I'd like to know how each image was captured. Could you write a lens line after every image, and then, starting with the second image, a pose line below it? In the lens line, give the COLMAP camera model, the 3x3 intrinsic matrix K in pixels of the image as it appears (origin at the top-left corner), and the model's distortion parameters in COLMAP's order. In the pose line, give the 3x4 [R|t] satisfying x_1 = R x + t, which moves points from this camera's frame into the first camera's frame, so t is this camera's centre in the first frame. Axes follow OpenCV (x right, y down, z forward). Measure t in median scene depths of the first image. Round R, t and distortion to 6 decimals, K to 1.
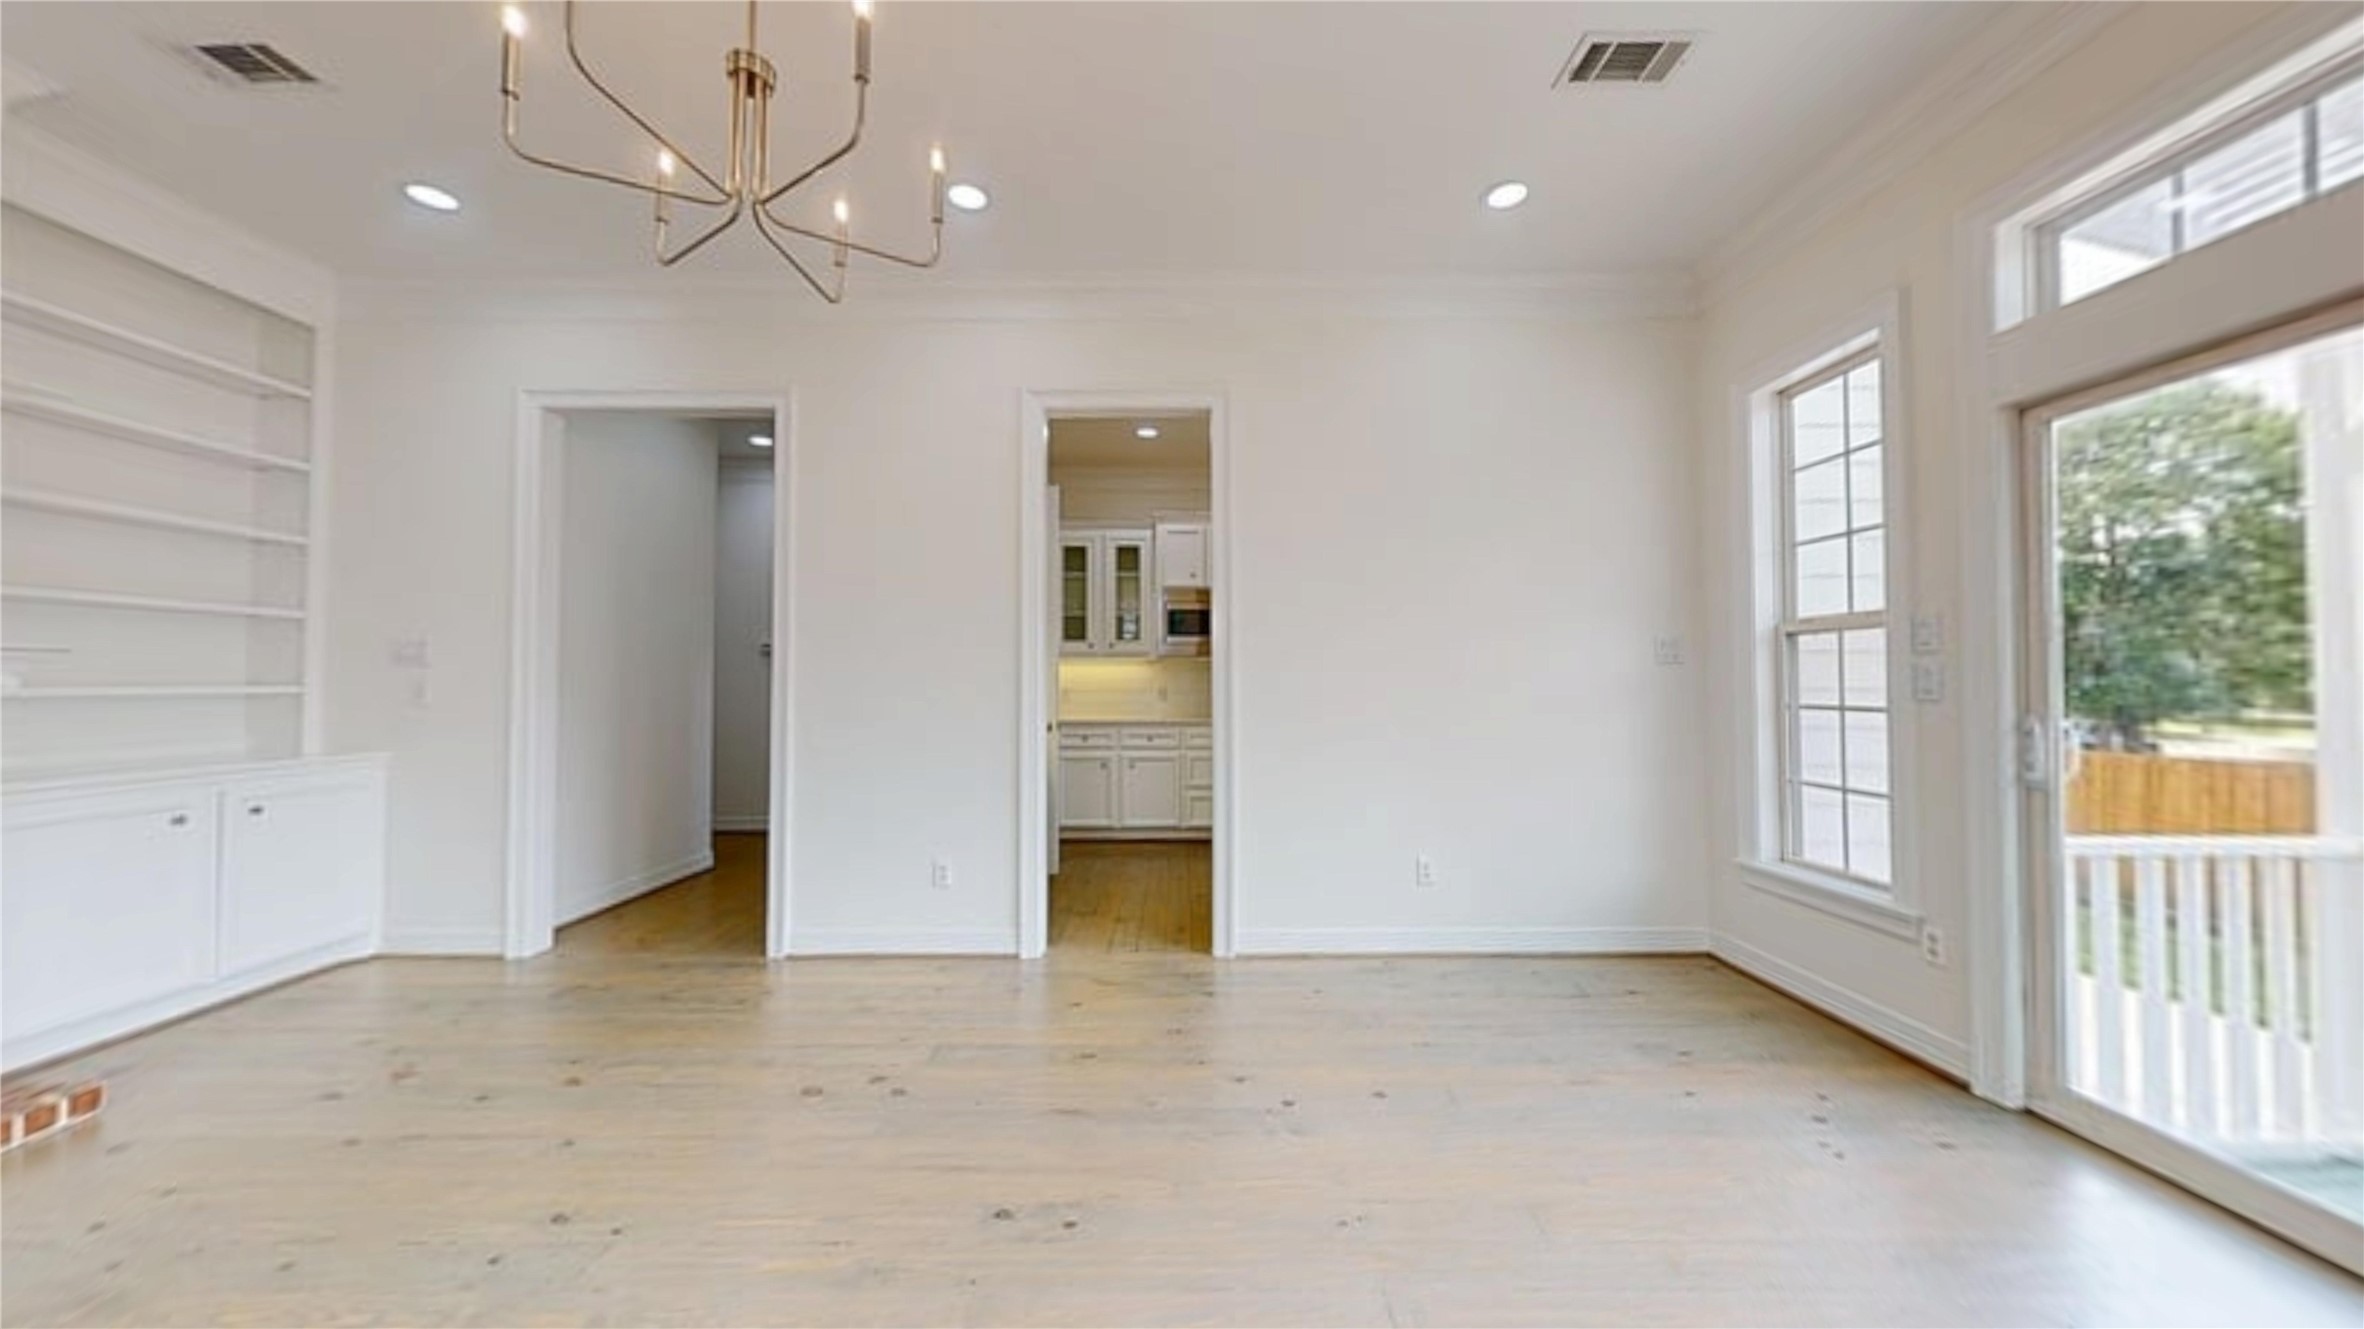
lens RADIAL K [[736.1, 0, 1183.0], [0, 736.1, 668.5], [0, 0, 1]] dist [0.000253, 0.000029]
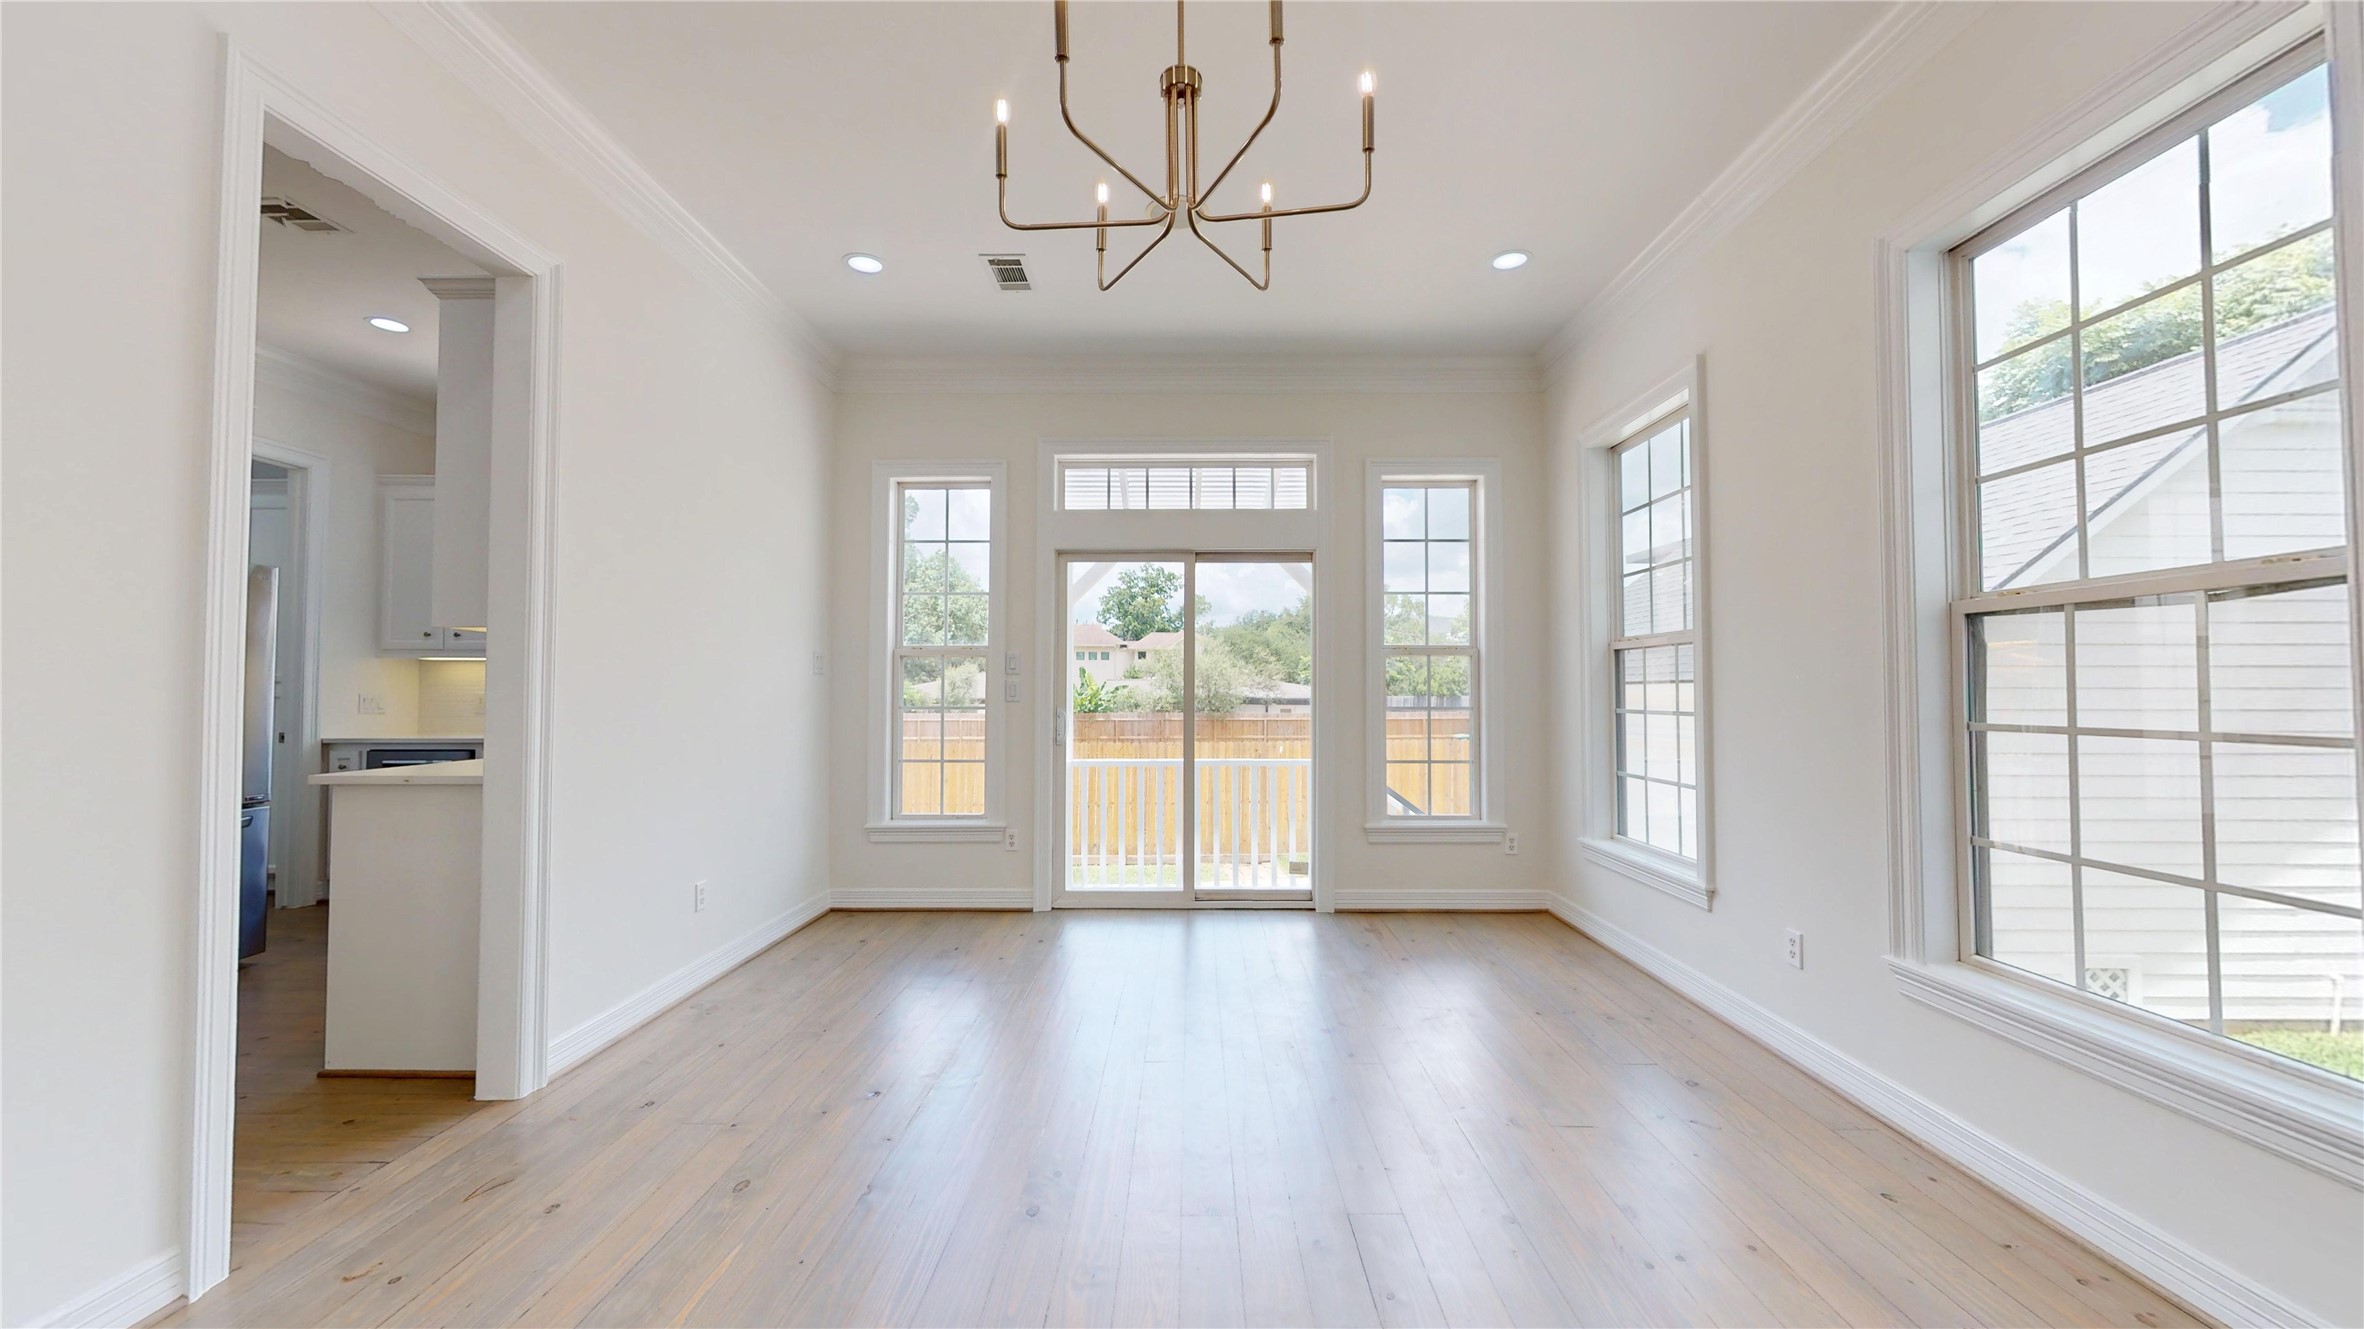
lens RADIAL K [[860.5, 0, 1183.6], [0, 860.5, 669.4], [0, 0, 1]] dist [0.000361, 0.000050]
pose [[0.008915, 0.029745, 0.999518, -1.011710], [-0.024492, 0.999264, -0.029519, 0.017932], [-0.999660, -0.024217, 0.009637, 0.557912]]
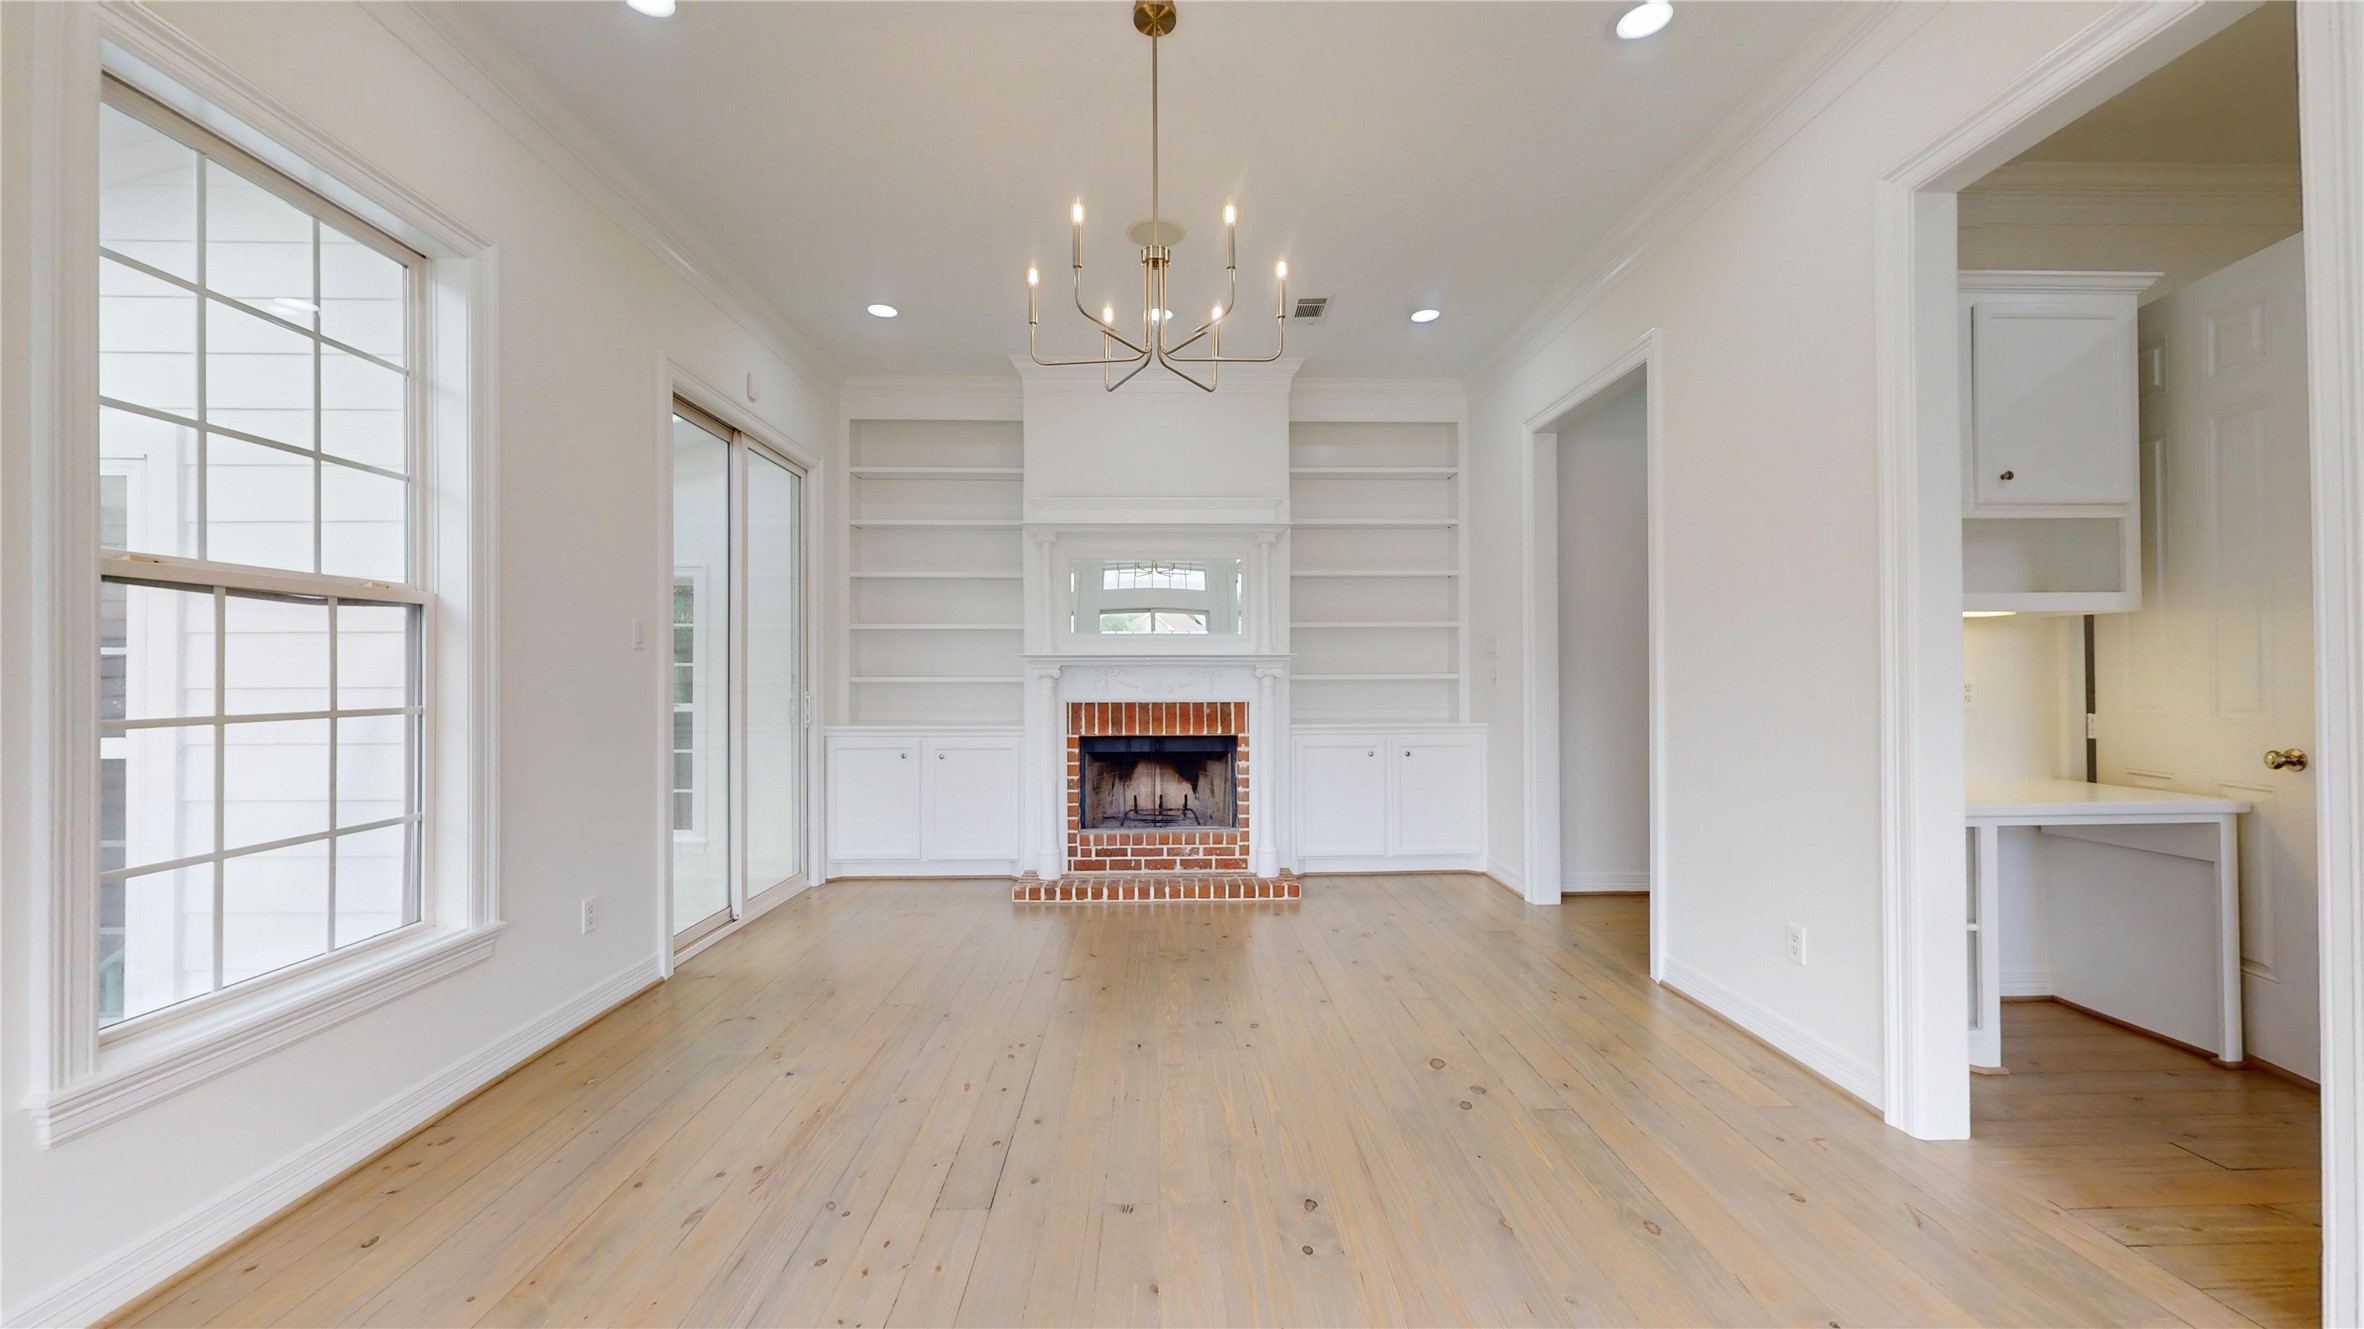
lens RADIAL K [[860.5, 0, 1183.6], [0, 860.5, 669.4], [0, 0, 1]] dist [0.000361, 0.000050]
pose [[0.032027, -0.007051, -0.999462, 0.642261], [0.027618, 0.999600, -0.006167, 0.014436], [0.999105, -0.027406, 0.032209, 0.566773]]
